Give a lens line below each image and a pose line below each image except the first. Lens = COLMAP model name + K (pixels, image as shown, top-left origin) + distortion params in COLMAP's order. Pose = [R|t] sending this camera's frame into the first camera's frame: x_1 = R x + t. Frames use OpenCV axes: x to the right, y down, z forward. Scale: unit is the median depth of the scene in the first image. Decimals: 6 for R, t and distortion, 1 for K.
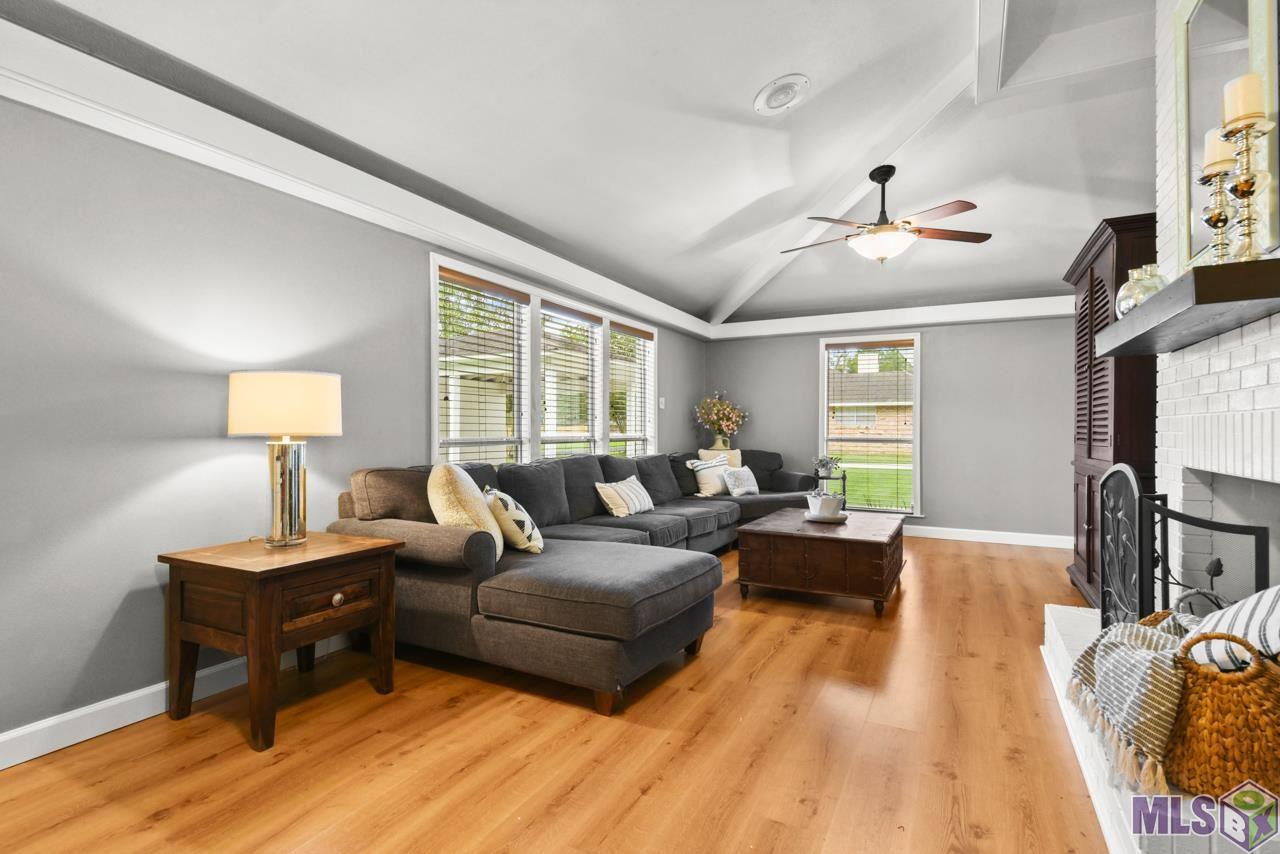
lens RADIAL K [[625.6, 0, 640.5], [0, 625.6, 426.6], [0, 0, 1]] dist [-0.001075, 0.000031]
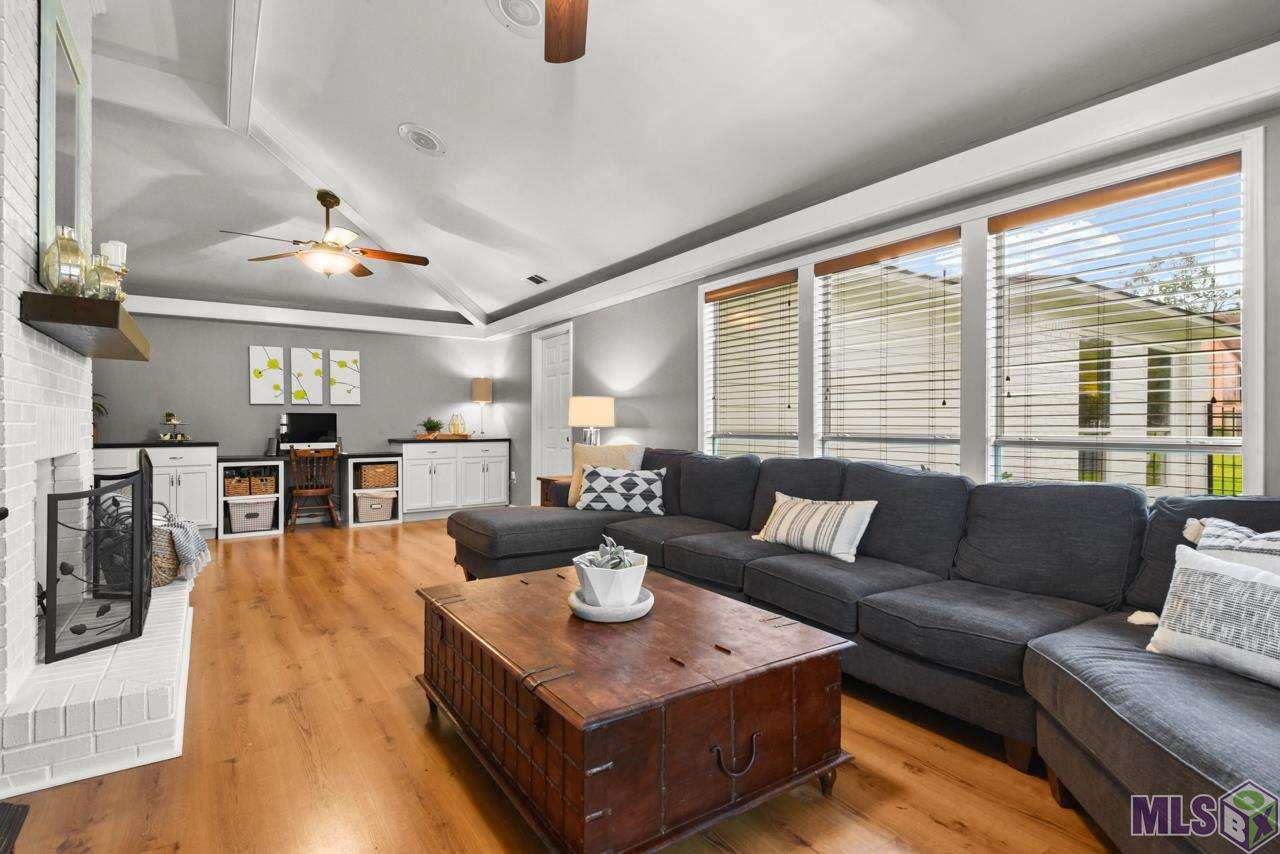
lens RADIAL K [[625.6, 0, 640.5], [0, 625.6, 427.2], [0, 0, 1]] dist [-0.001075, 0.000031]
pose [[-0.468838, -0.001828, -0.883282, 0.840675], [0.000765, 0.999997, -0.002476, 0.014665], [0.883284, -0.001836, -0.468835, 1.467593]]
